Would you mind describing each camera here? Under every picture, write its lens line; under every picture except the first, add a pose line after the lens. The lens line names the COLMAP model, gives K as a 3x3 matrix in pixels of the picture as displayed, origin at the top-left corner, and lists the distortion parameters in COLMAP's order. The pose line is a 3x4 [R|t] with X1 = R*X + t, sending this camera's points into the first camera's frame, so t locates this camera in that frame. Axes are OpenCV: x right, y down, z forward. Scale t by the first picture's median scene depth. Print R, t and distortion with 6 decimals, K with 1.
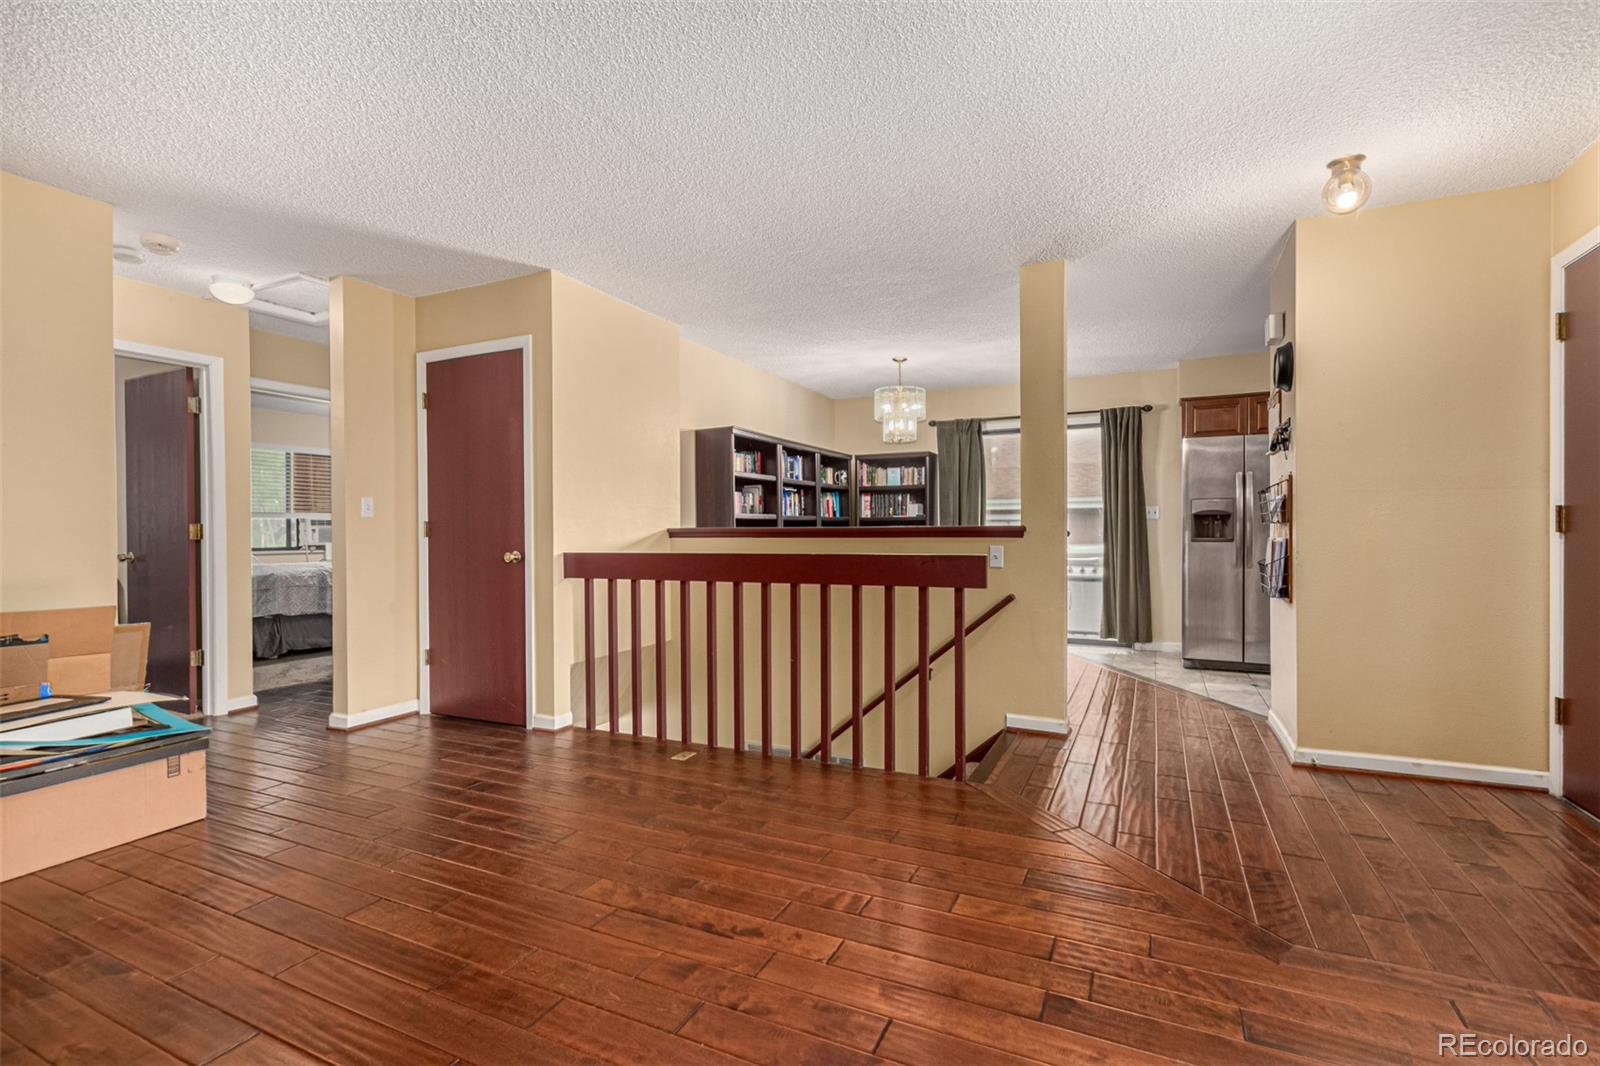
lens RADIAL K [[734.0, 0, 814.6], [0, 734.0, 539.2], [0, 0, 1]] dist [0.011038, -0.000425]
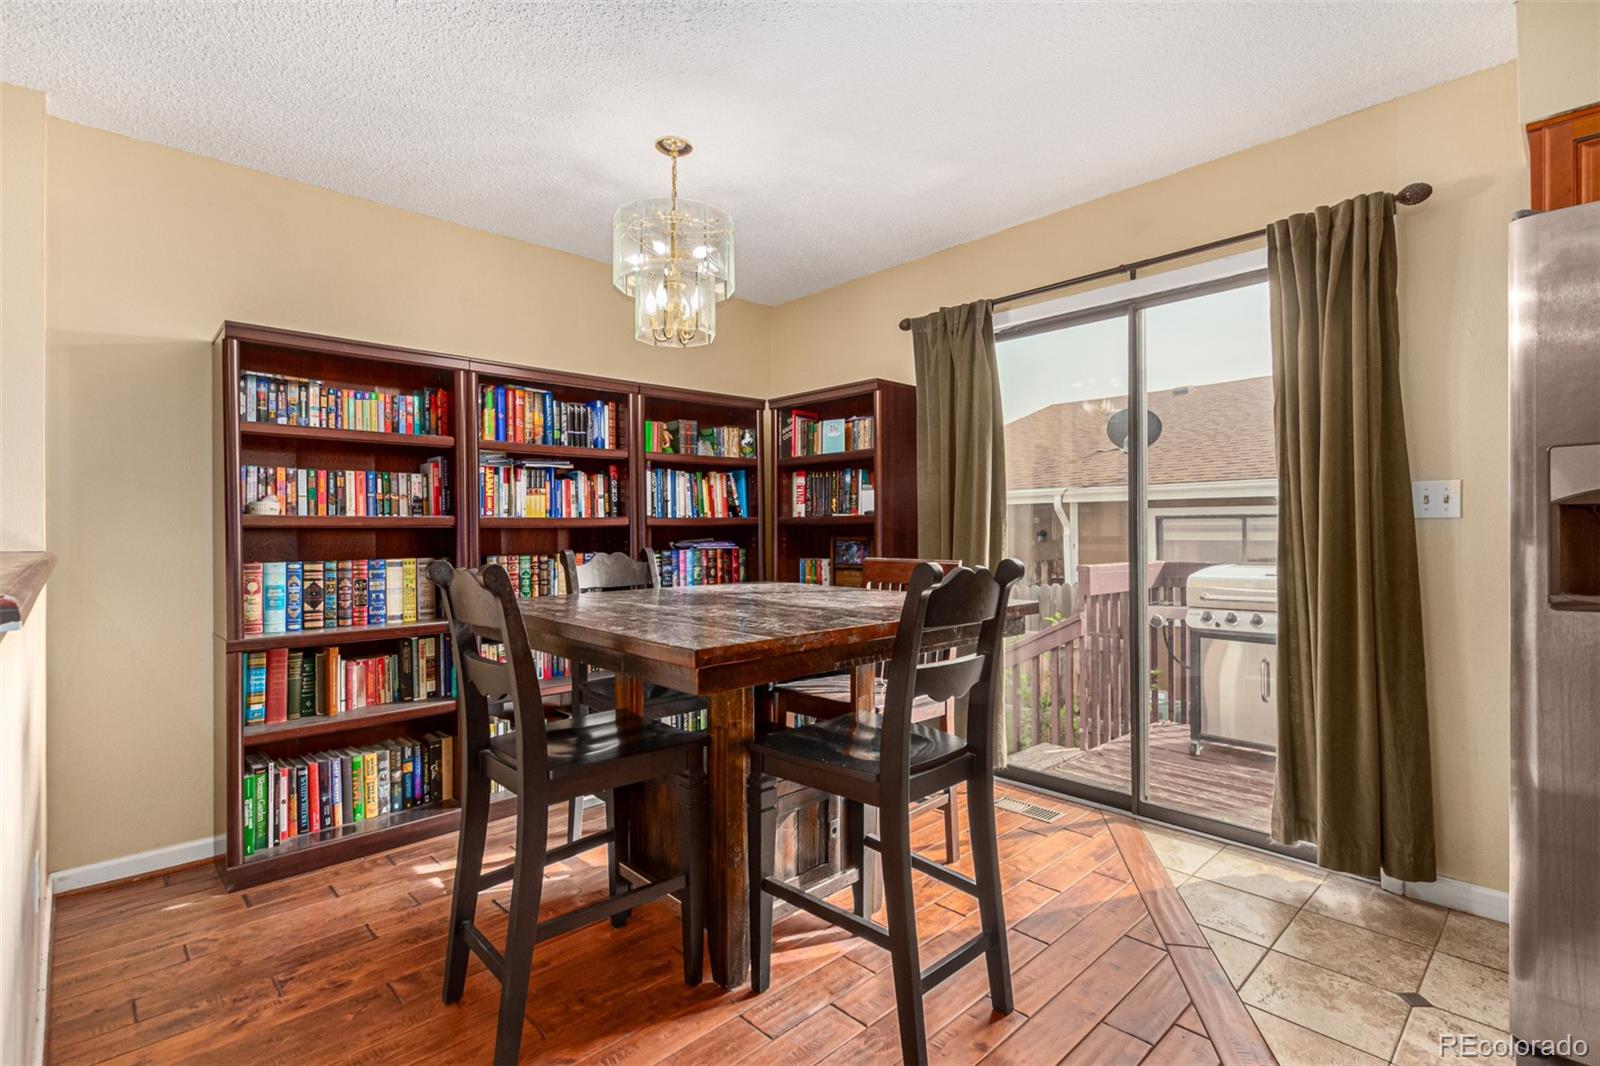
lens RADIAL K [[734.0, 0, 822.6], [0, 734.0, 528.2], [0, 0, 1]] dist [0.011038, -0.000425]
pose [[0.943705, -0.001774, -0.330785, 0.327122], [0.000377, 0.999991, -0.004289, -0.023465], [0.330789, 0.003923, 0.943696, 0.625081]]
